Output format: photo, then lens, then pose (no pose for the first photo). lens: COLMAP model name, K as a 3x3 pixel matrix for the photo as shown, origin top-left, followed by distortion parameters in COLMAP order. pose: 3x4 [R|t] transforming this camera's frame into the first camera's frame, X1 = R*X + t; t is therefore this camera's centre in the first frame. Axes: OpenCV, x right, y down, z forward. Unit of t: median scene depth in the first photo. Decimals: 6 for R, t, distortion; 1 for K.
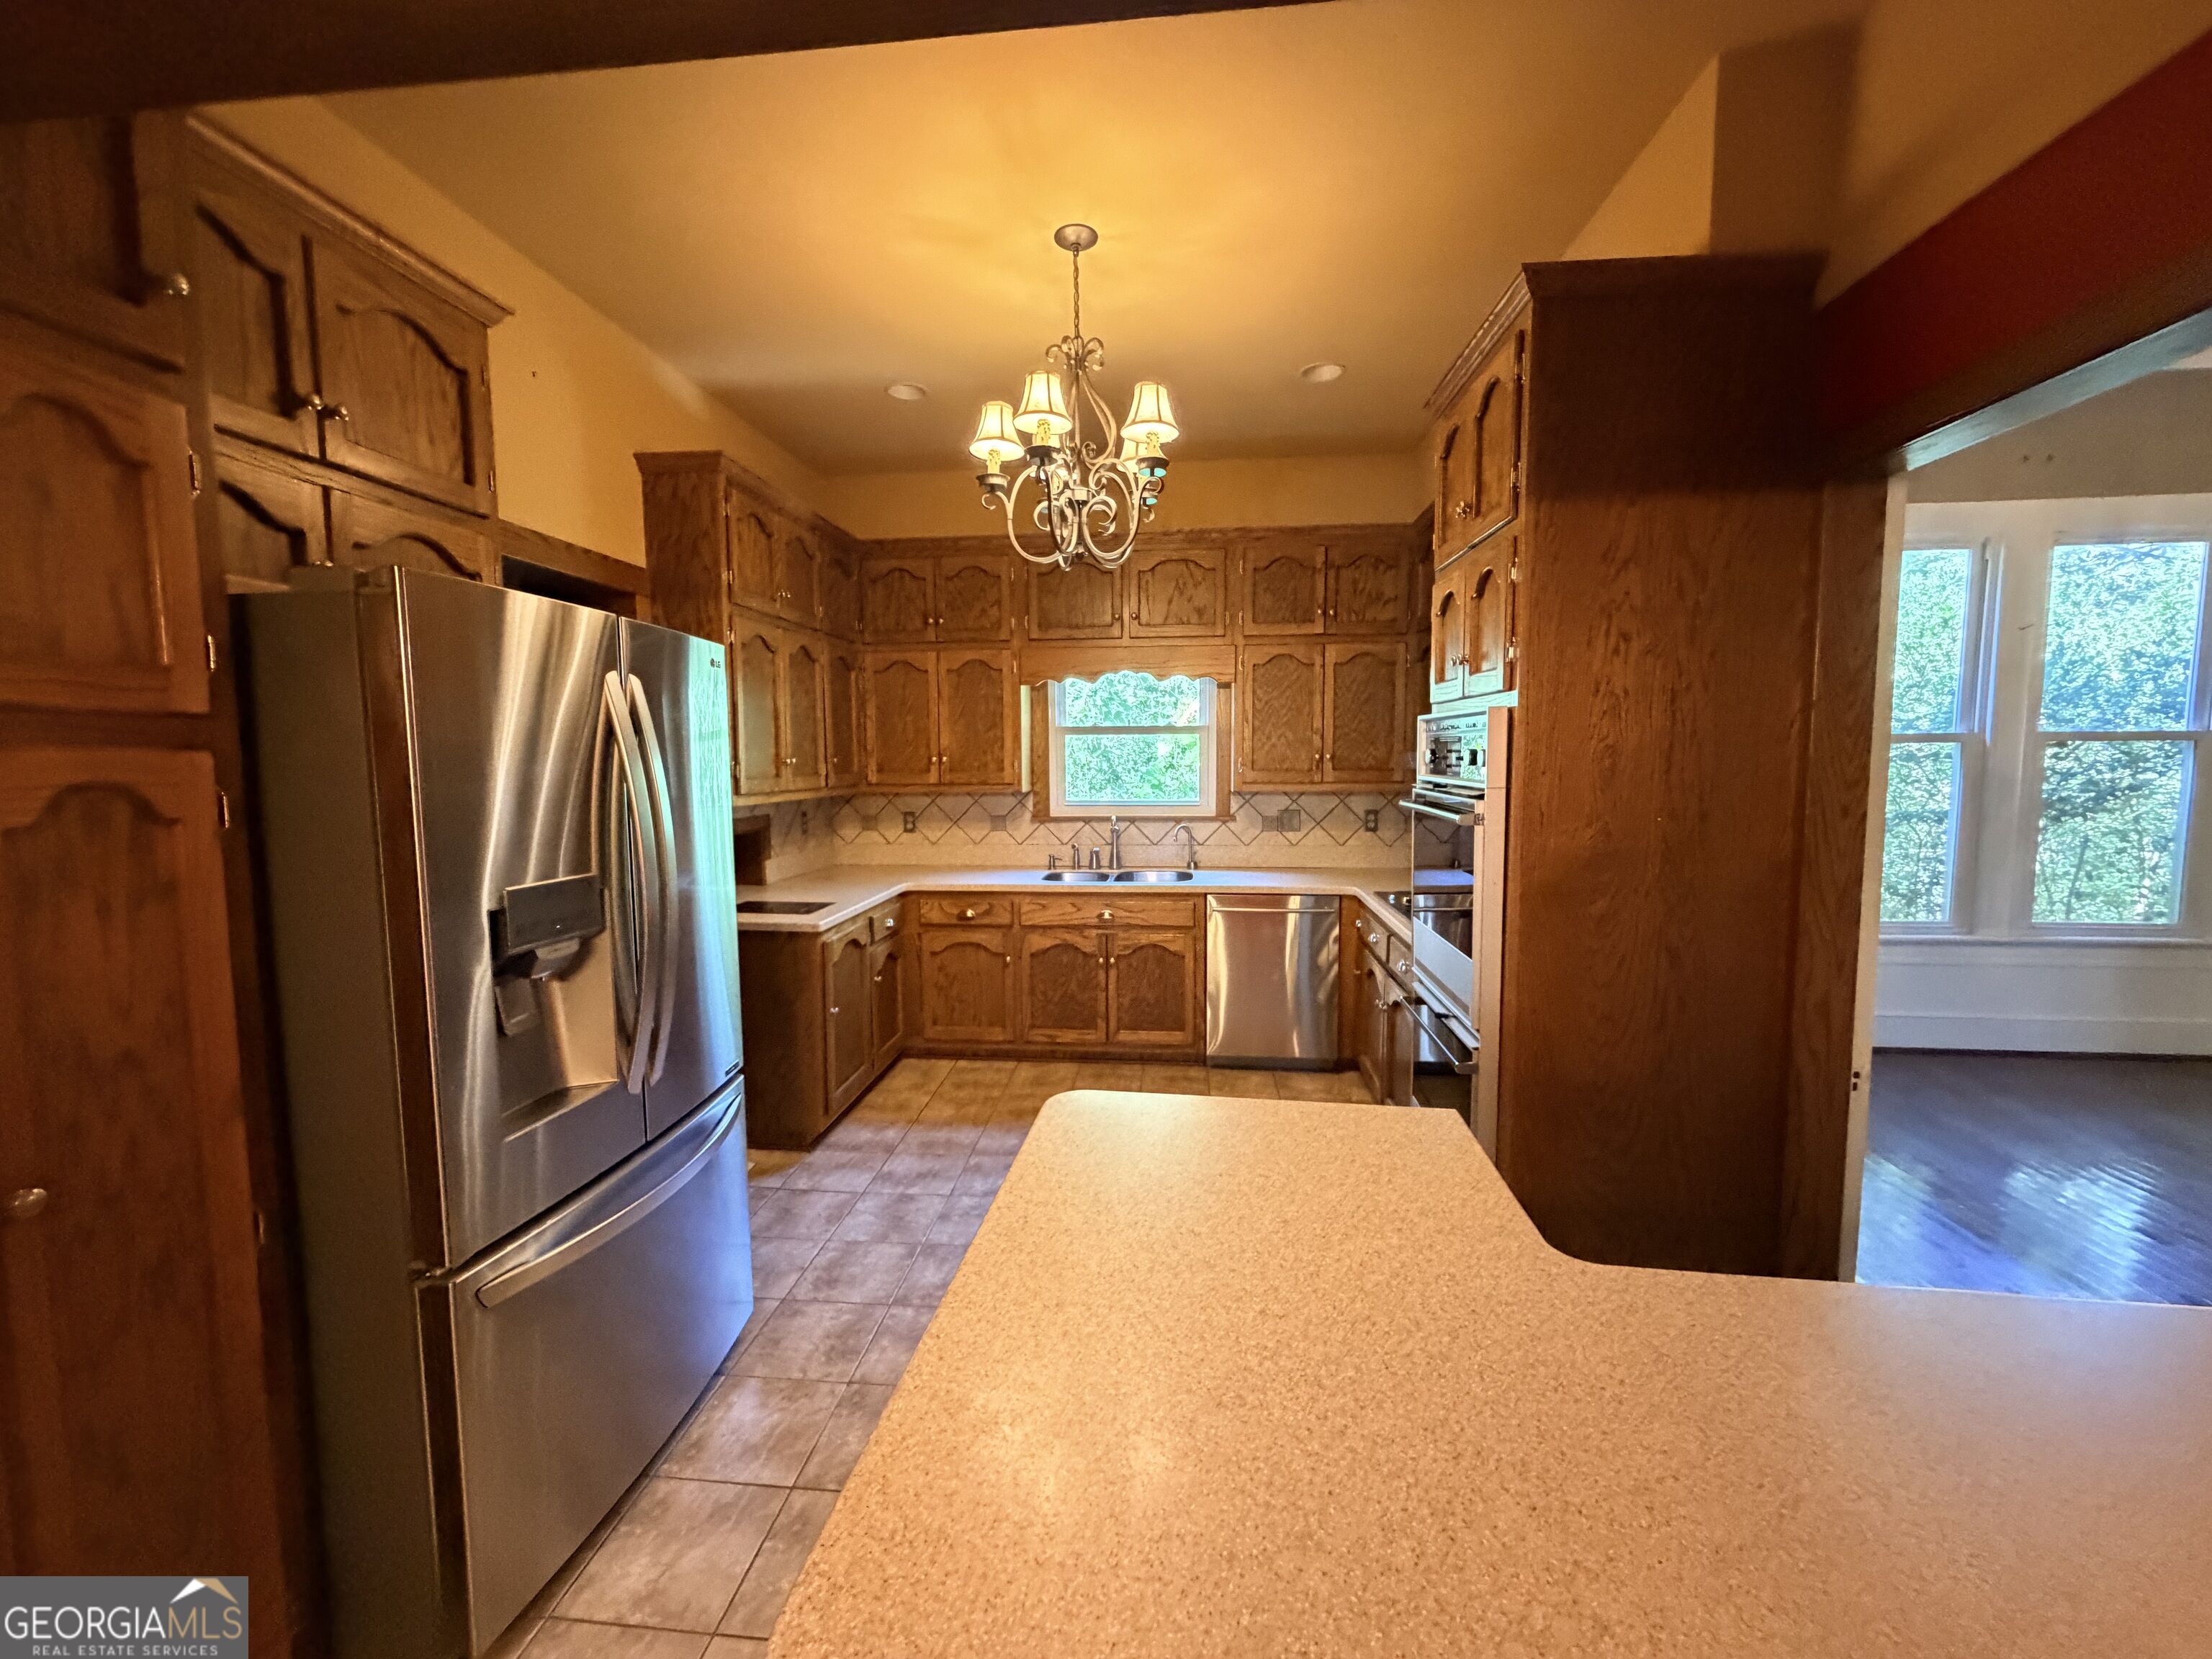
lens RADIAL K [[881.5, 0, 1100.7], [0, 881.5, 829.8], [0, 0, 1]] dist [-0.000762, 0.000509]
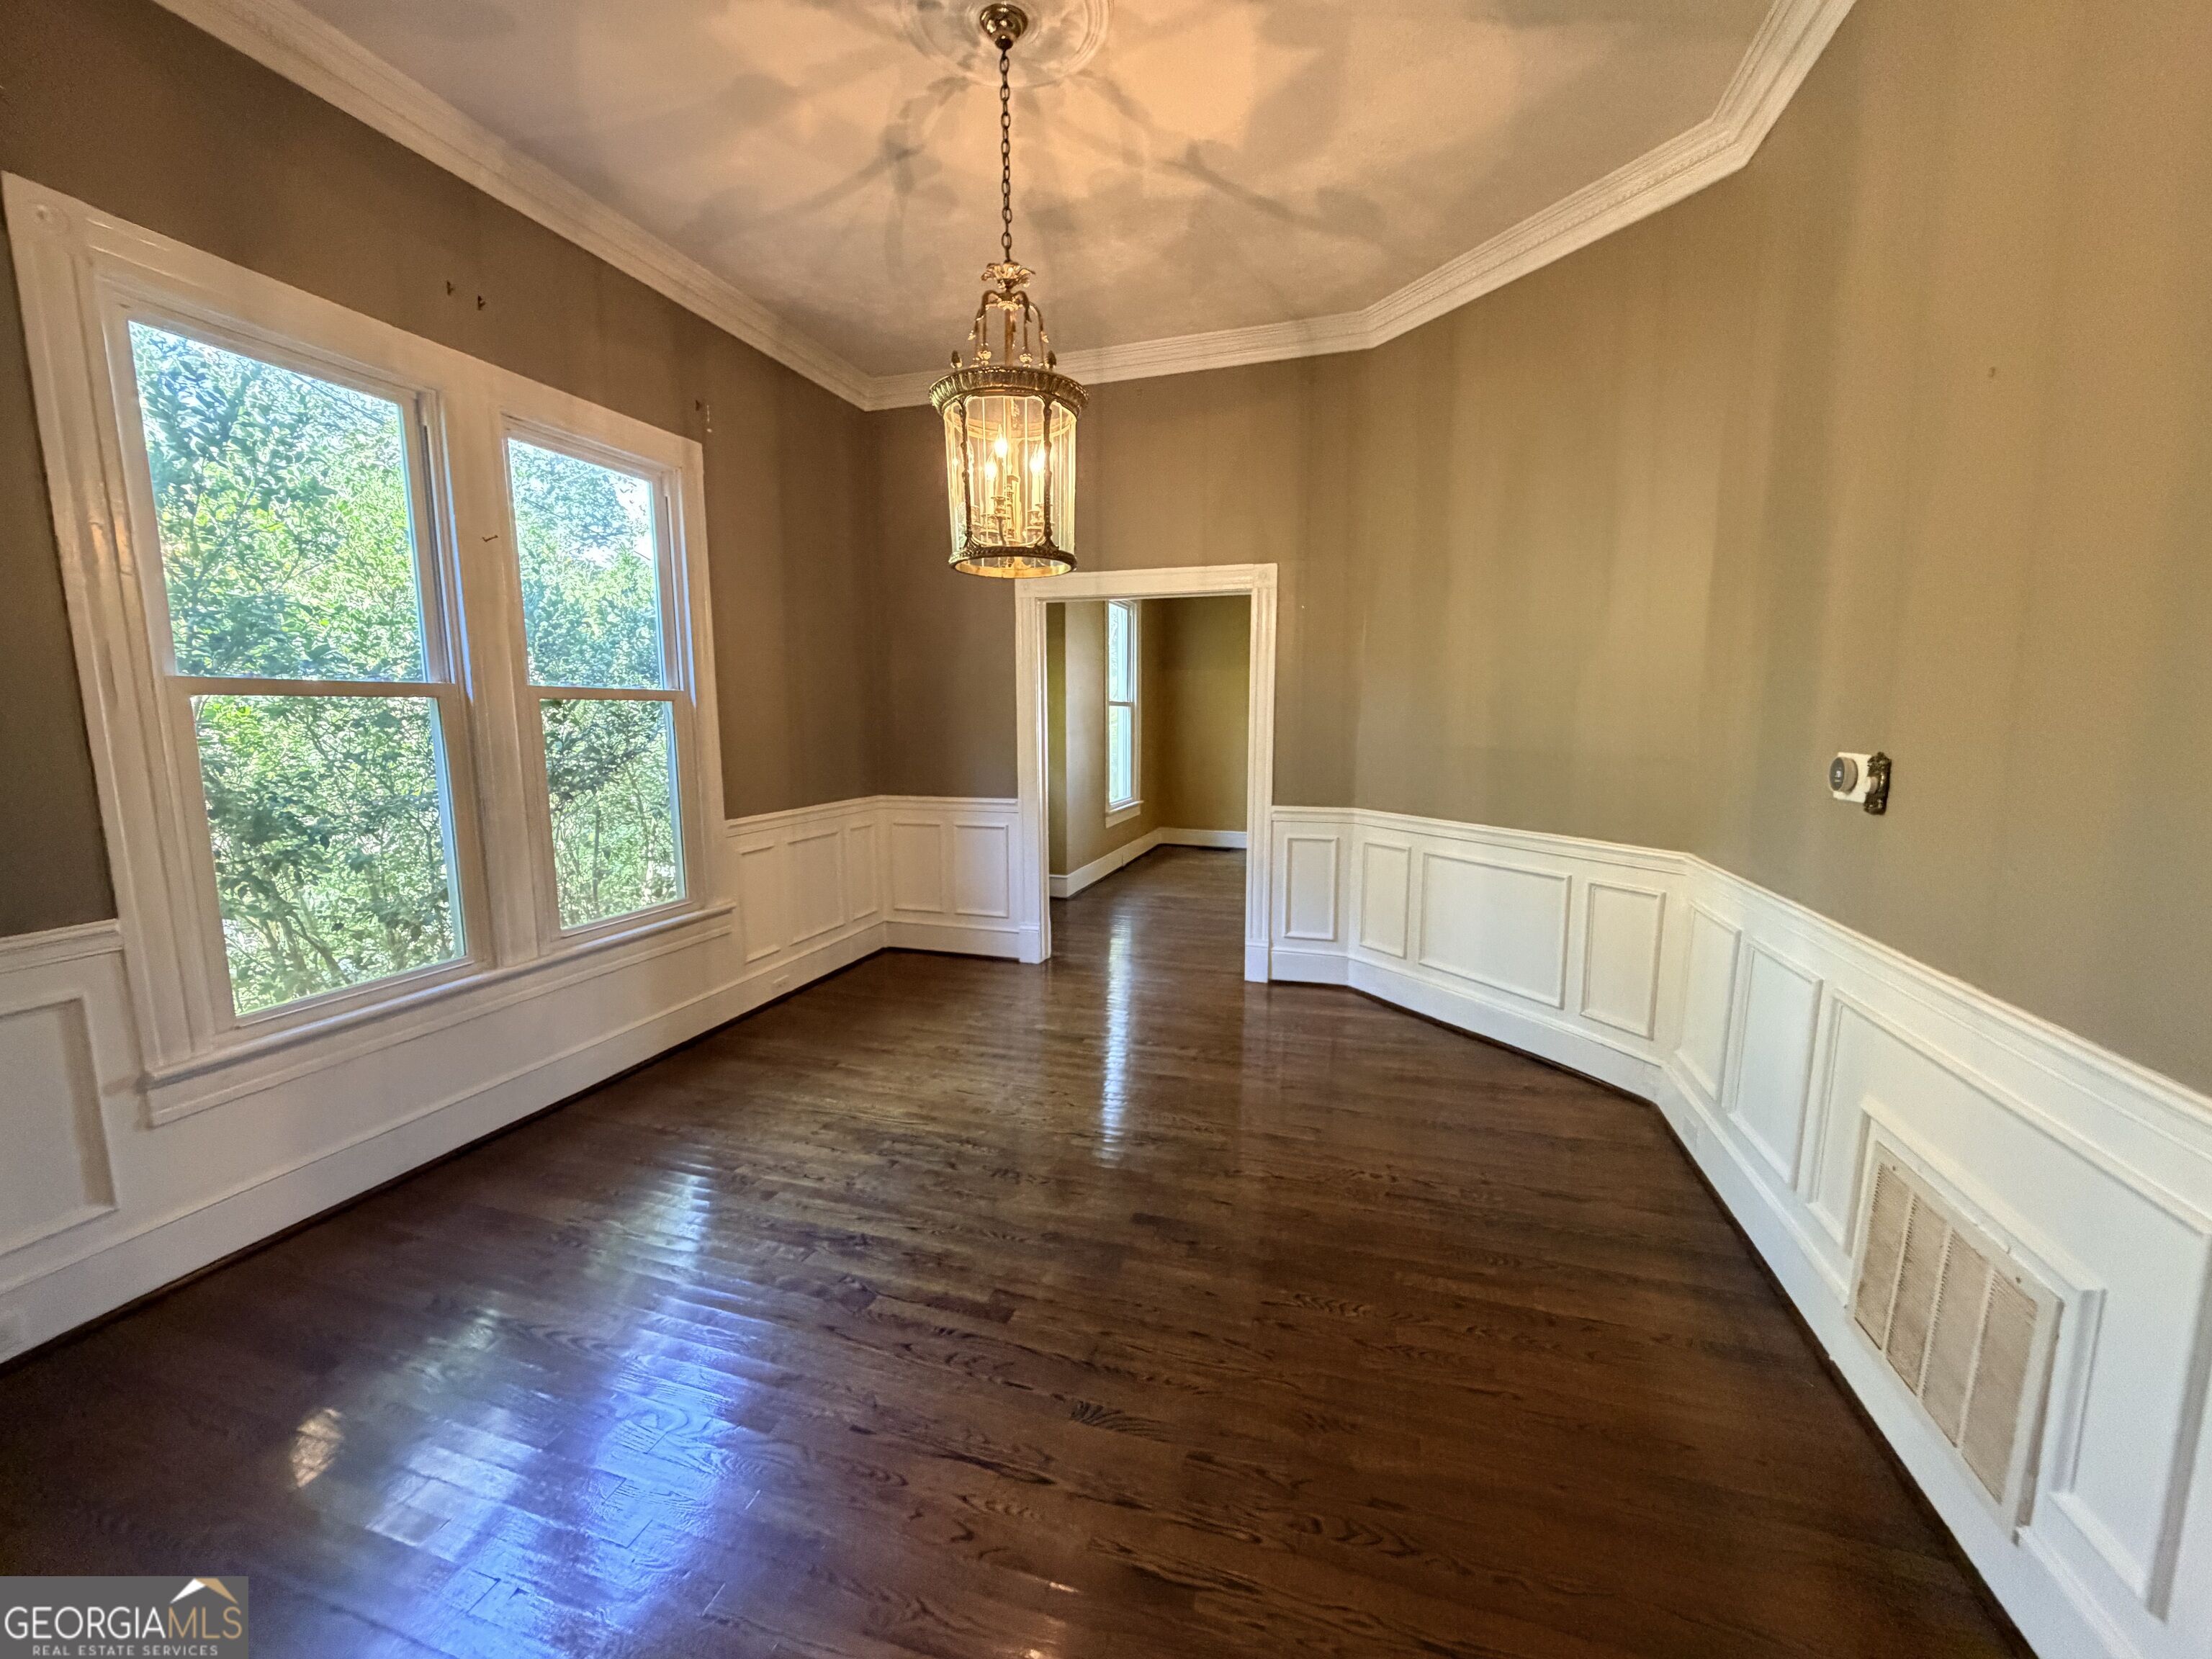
lens RADIAL K [[881.5, 0, 1100.7], [0, 881.5, 829.8], [0, 0, 1]] dist [-0.000762, 0.000509]
pose [[0.208720, -0.120768, 0.970490, 0.447889], [0.089277, 0.990556, 0.104064, -0.024866], [-0.973892, 0.064922, 0.217531, 0.391736]]
